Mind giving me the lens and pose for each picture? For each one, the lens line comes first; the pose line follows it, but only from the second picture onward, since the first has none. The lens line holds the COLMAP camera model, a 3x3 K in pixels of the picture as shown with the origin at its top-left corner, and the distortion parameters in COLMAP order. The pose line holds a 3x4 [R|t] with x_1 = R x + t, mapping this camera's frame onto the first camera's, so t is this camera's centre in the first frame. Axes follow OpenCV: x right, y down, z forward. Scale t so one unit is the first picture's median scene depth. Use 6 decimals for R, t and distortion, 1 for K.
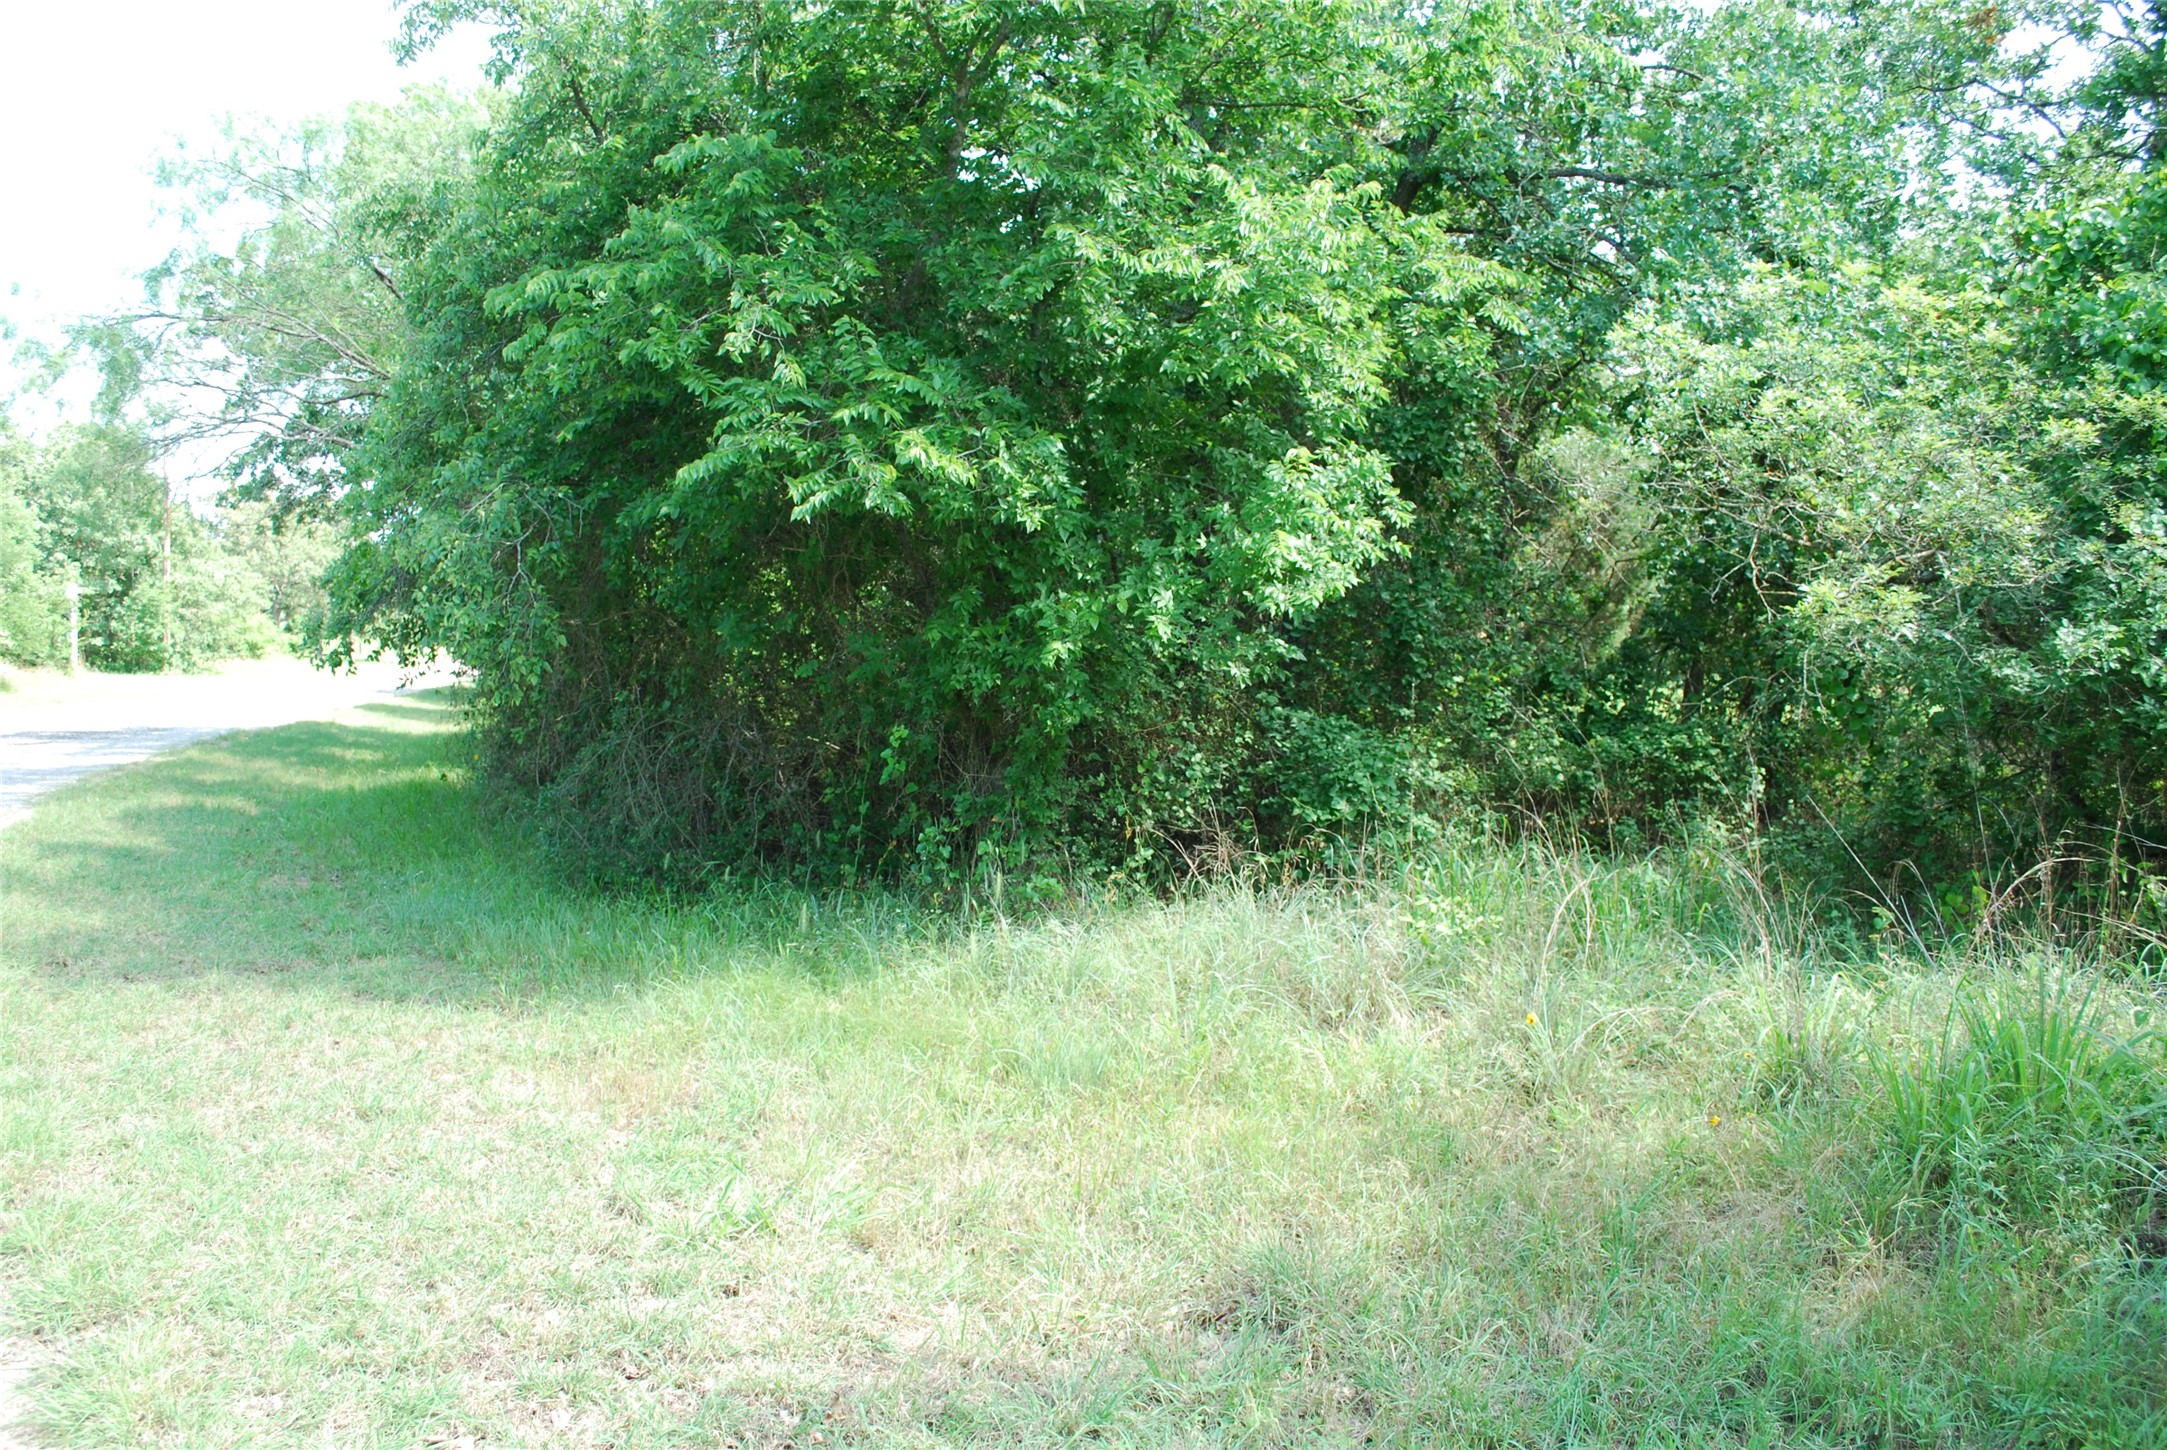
lens RADIAL K [[1711.8, 0, 1083.5], [0, 1711.8, 725.0], [0, 0, 1]] dist [-0.084623, 0.006197]
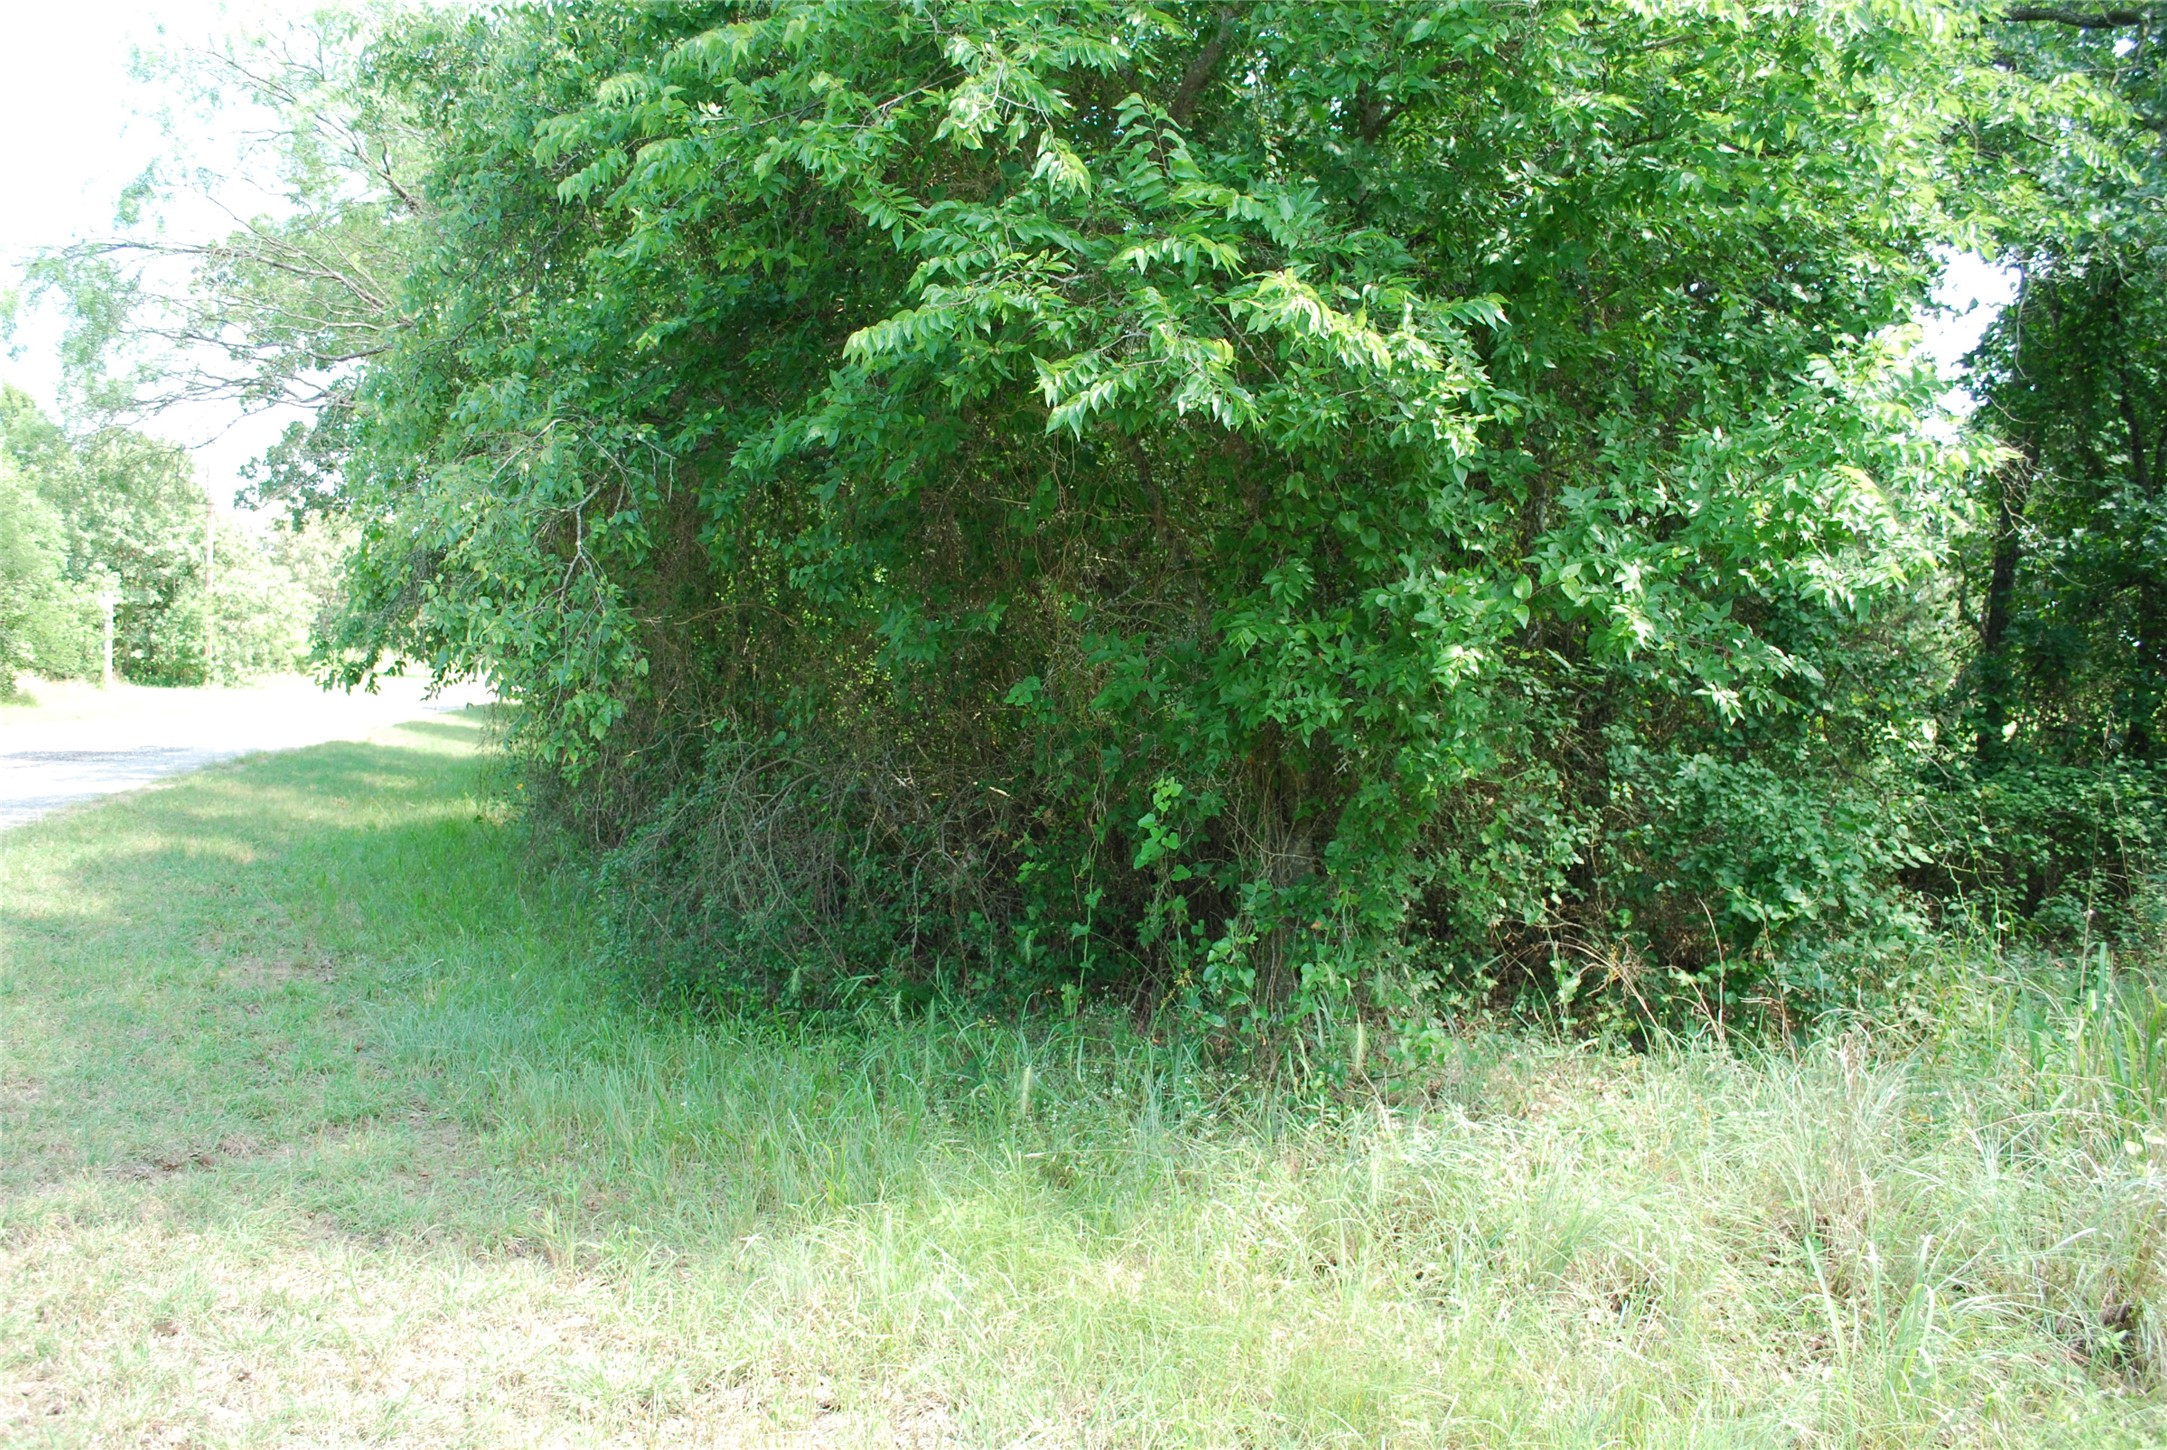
lens RADIAL K [[1709.4, 0, 1067.9], [0, 1709.4, 729.6], [0, 0, 1]] dist [-0.103857, 0.032563]
pose [[0.999403, 0.007305, -0.033766, -0.102531], [-0.007615, 0.999930, -0.009050, -0.009576], [0.033698, 0.009302, 0.999389, 0.297144]]
